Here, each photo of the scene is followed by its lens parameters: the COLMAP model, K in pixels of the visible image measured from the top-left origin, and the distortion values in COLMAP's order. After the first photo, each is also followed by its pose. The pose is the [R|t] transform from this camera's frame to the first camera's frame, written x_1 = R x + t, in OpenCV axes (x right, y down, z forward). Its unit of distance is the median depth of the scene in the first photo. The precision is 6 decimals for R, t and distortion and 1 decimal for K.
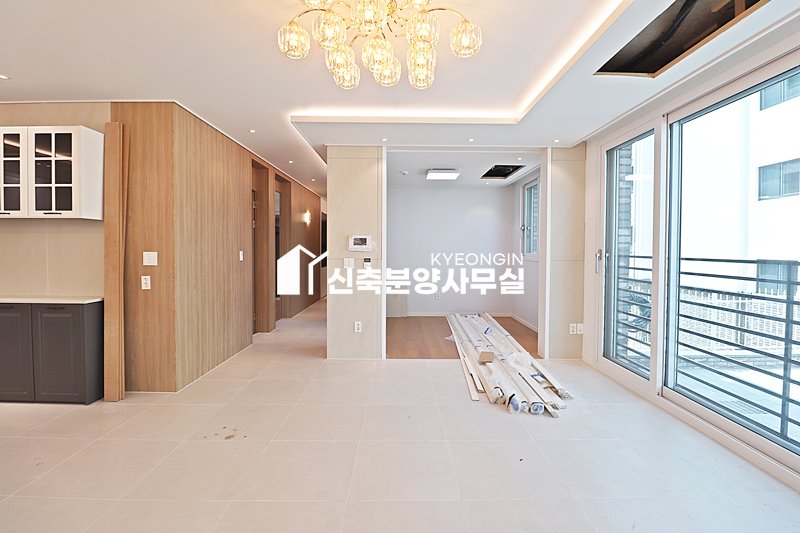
lens RADIAL K [[369.0, 0, 404.0], [0, 369.0, 257.8], [0, 0, 1]] dist [-0.003912, -0.010383]
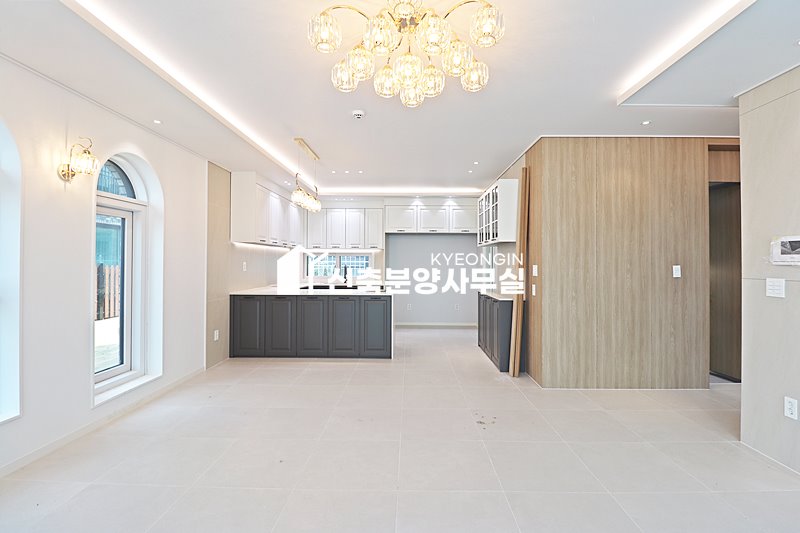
lens RADIAL K [[369.0, 0, 402.8], [0, 369.0, 259.4], [0, 0, 1]] dist [-0.003912, -0.010383]
pose [[-0.030821, -0.016073, -0.999396, 0.548417], [-0.025867, 0.999549, -0.015278, -0.005175], [0.999190, 0.025380, -0.031222, 0.596925]]
